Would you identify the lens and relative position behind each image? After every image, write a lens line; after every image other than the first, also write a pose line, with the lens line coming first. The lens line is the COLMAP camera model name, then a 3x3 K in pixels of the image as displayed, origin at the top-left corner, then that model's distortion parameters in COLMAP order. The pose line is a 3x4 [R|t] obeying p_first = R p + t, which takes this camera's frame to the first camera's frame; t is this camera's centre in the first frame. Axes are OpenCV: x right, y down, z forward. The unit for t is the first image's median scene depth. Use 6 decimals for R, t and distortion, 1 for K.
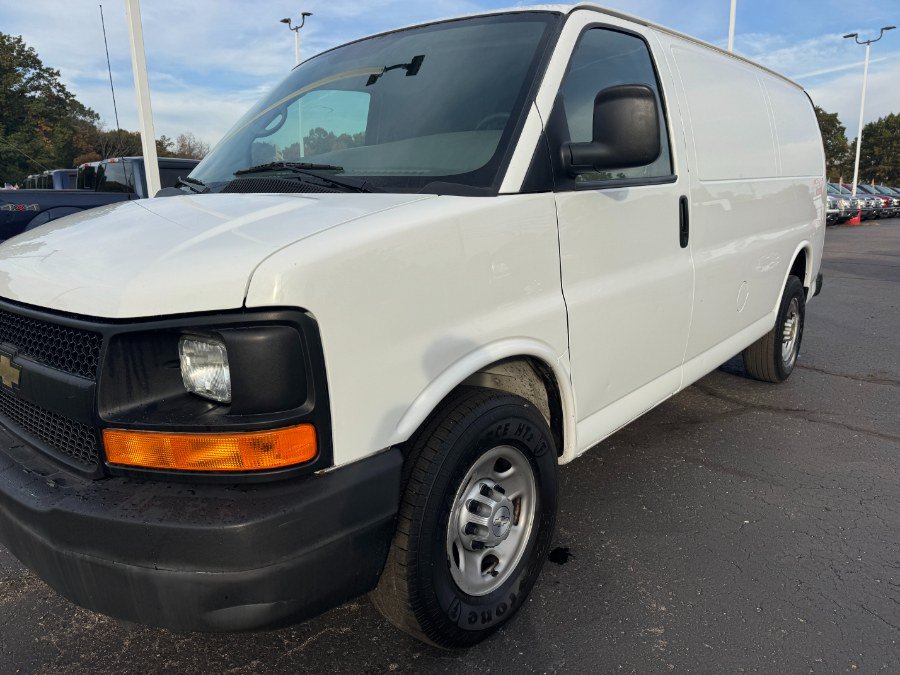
lens RADIAL K [[641.9, 0, 450.8], [0, 641.9, 338.0], [0, 0, 1]] dist [0.010864, -0.011873]
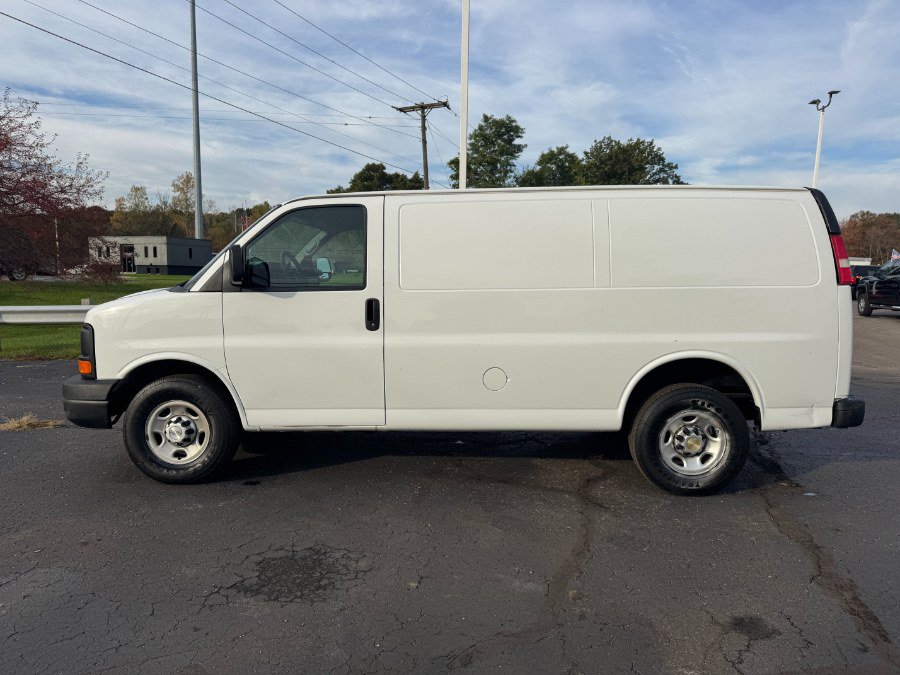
lens RADIAL K [[641.9, 0, 453.0], [0, 641.9, 332.4], [0, 0, 1]] dist [0.010864, -0.011873]
pose [[0.634324, 0.094656, -0.767250, 1.920459], [-0.186994, 0.981791, -0.033473, -0.136042], [0.750111, 0.164704, 0.640474, 0.177123]]
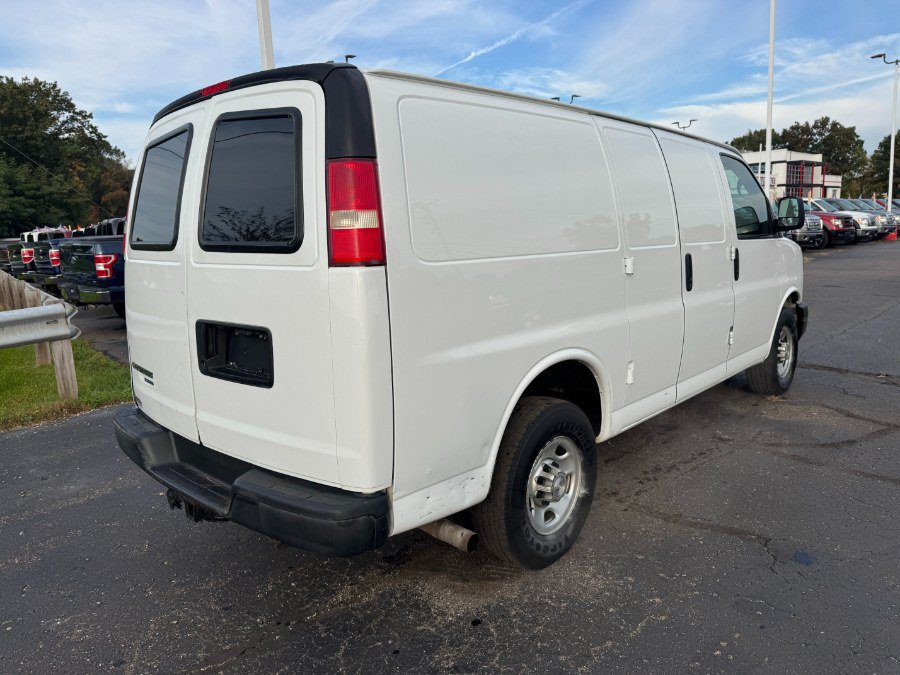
lens RADIAL K [[641.9, 0, 453.2], [0, 641.9, 338.2], [0, 0, 1]] dist [0.010864, -0.011873]
pose [[0.999315, -0.023666, -0.028438, -0.097726], [0.022634, 0.999092, -0.036099, -0.006799], [0.029266, 0.035431, 0.998944, -0.415862]]
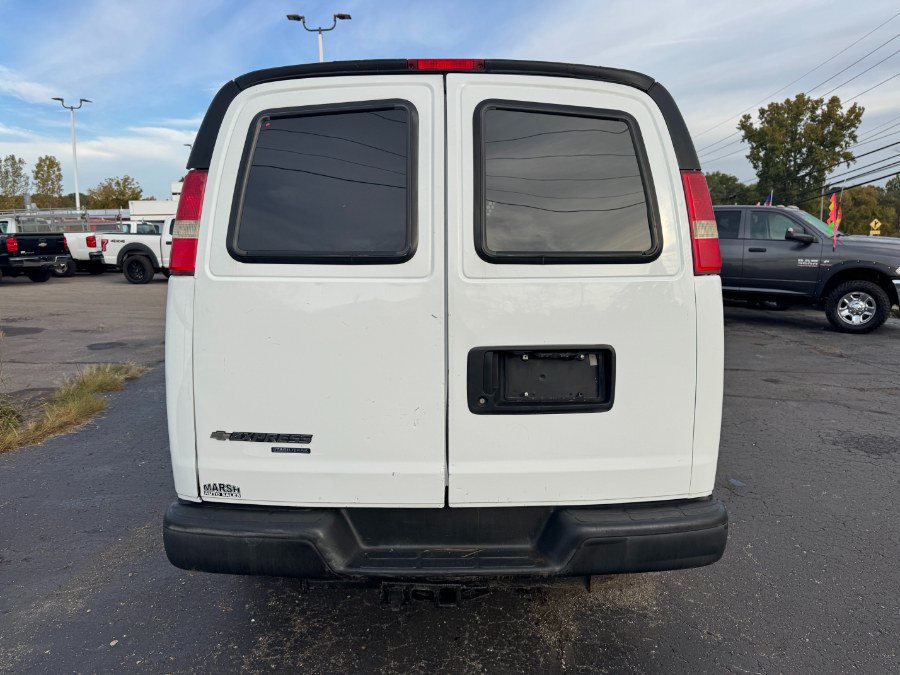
lens RADIAL K [[641.9, 0, 435.4], [0, 641.9, 333.8], [0, 0, 1]] dist [0.010864, -0.011873]
pose [[0.740705, -0.097669, 0.664694, -1.615585], [0.142174, 0.989756, -0.012999, -0.141403], [-0.656615, 0.104130, 0.747003, 0.227257]]
